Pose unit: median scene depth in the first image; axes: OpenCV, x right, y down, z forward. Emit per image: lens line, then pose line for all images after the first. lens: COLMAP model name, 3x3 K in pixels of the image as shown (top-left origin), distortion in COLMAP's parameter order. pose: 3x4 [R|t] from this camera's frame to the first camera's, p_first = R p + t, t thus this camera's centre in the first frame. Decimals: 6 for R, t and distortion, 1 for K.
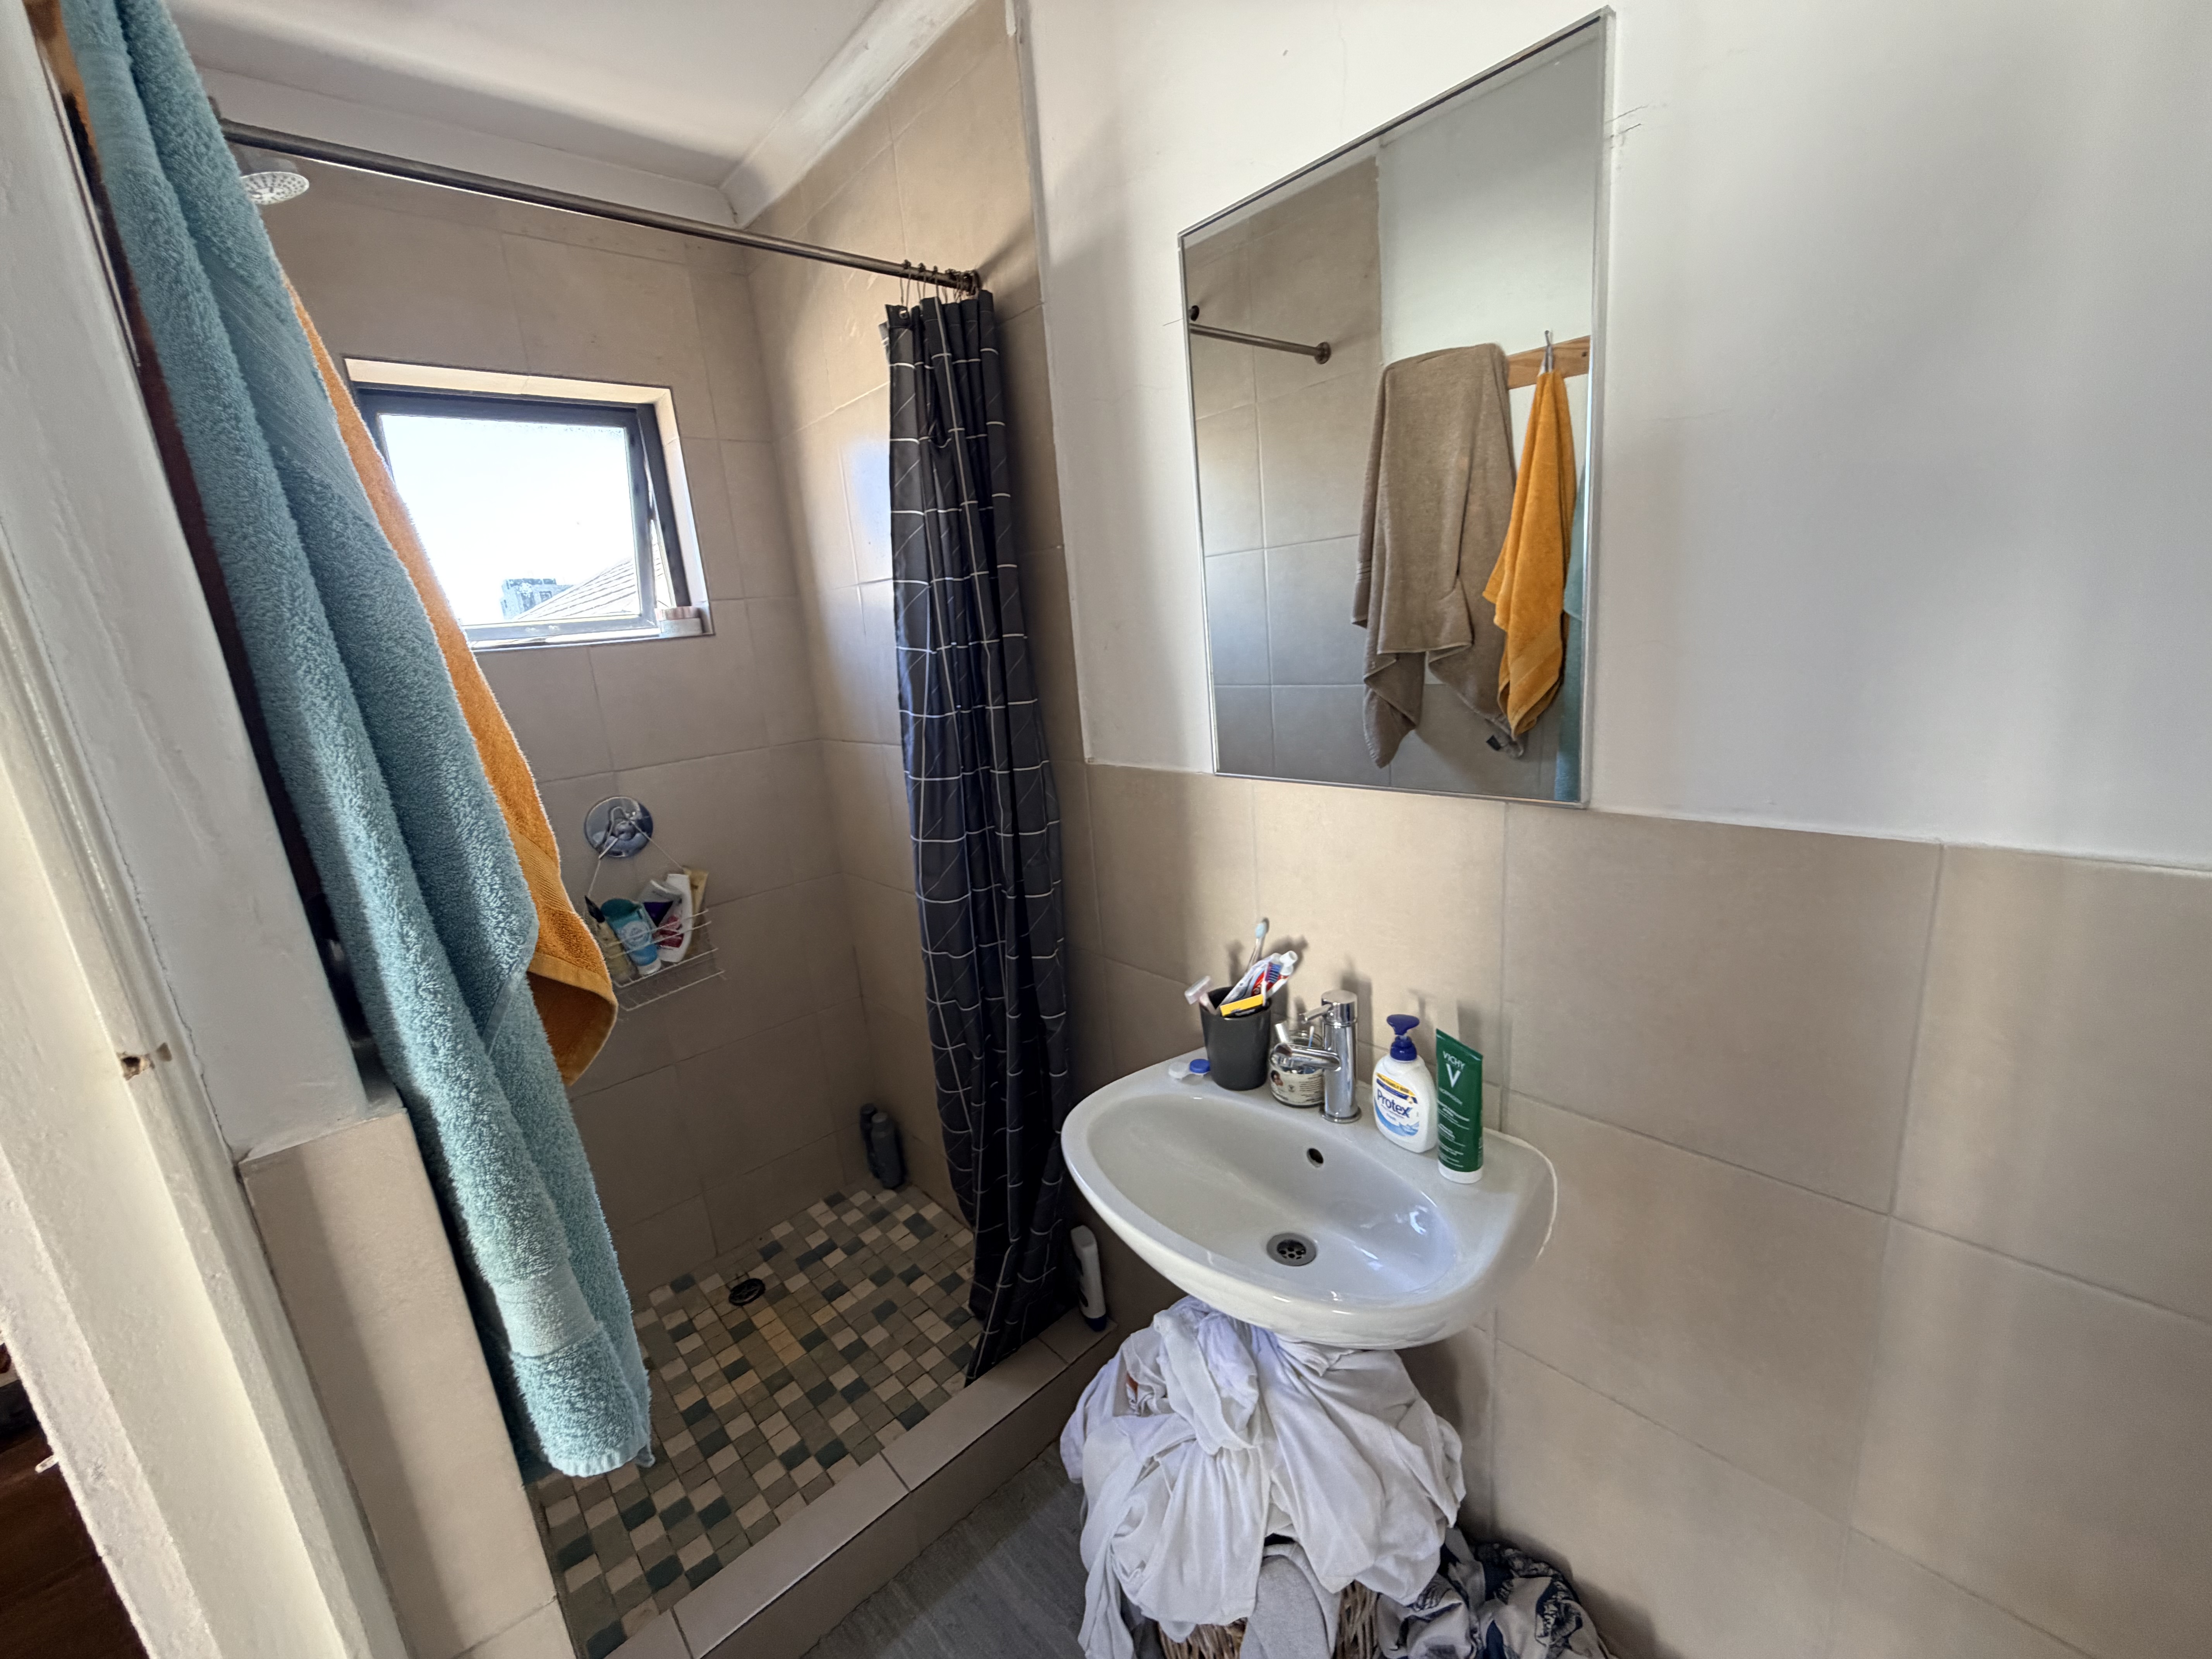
lens RADIAL K [[880.6, 0, 1100.5], [0, 880.6, 829.2], [0, 0, 1]] dist [0.000352, -0.000445]
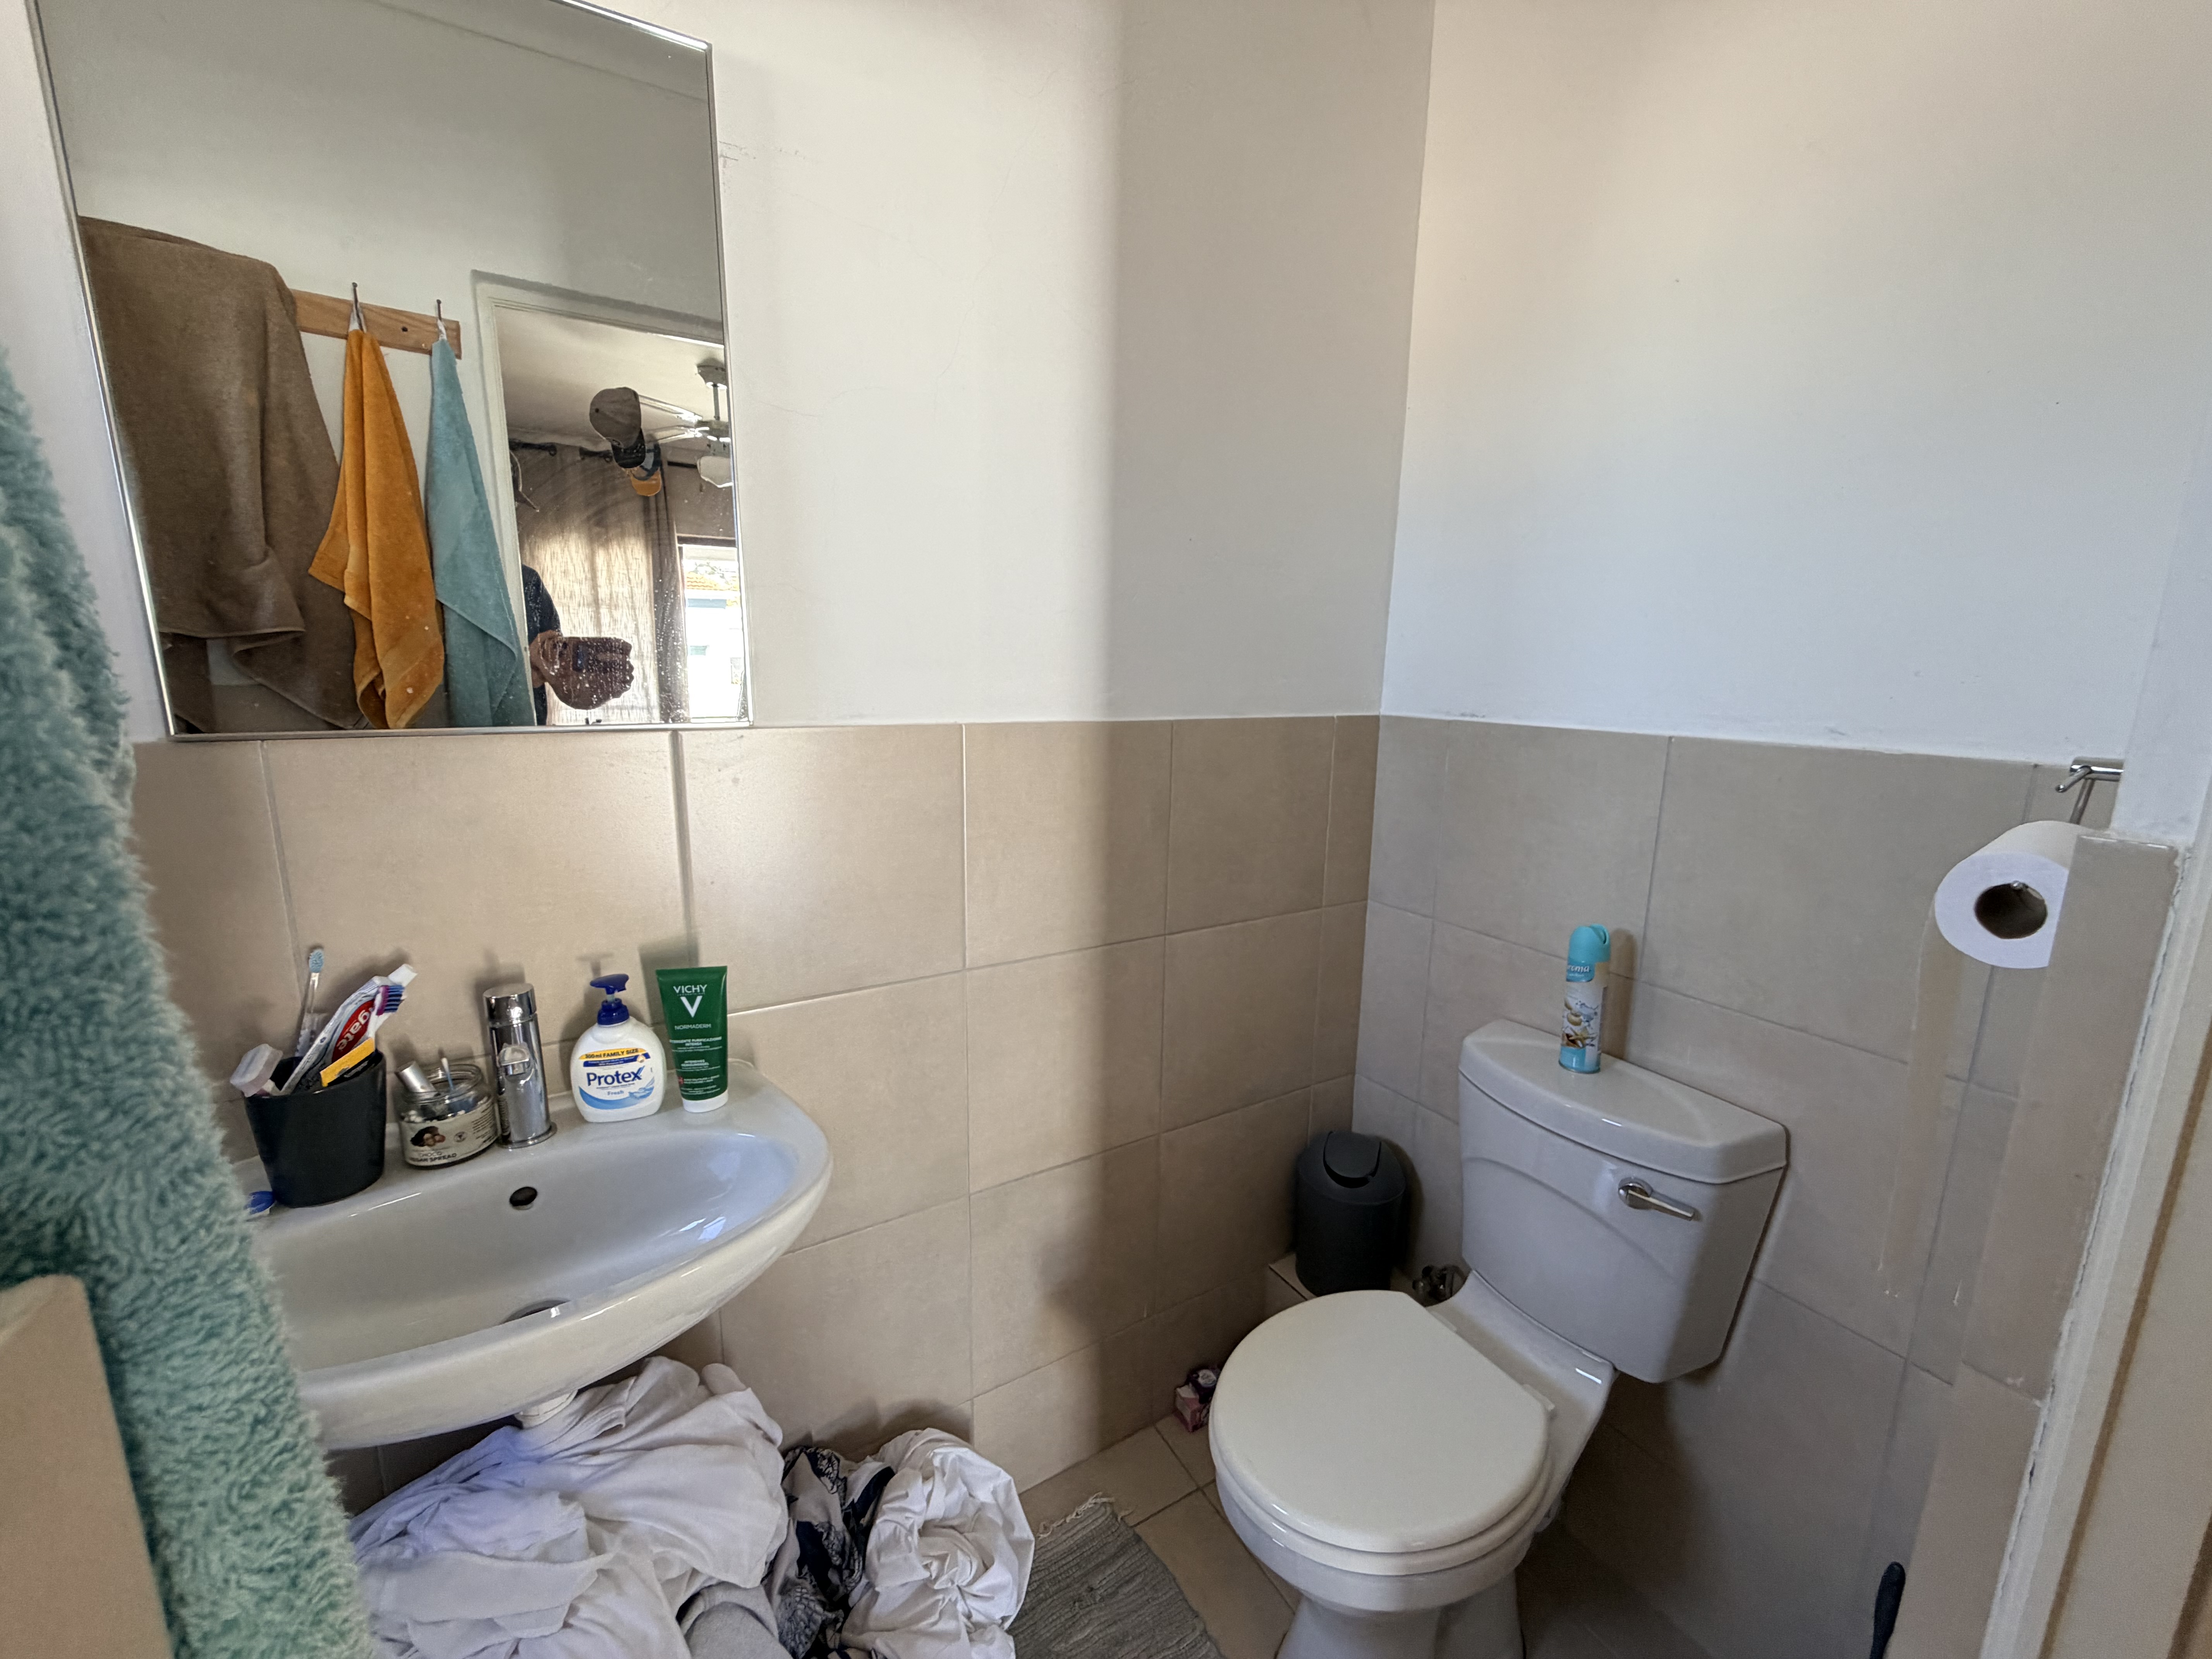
lens RADIAL K [[880.6, 0, 1100.5], [0, 880.6, 829.2], [0, 0, 1]] dist [0.000352, -0.000445]
pose [[0.196422, -0.100536, 0.975352, -0.383332], [0.198138, 0.978278, 0.060935, 0.099543], [-0.960291, 0.181286, 0.212075, 0.266486]]
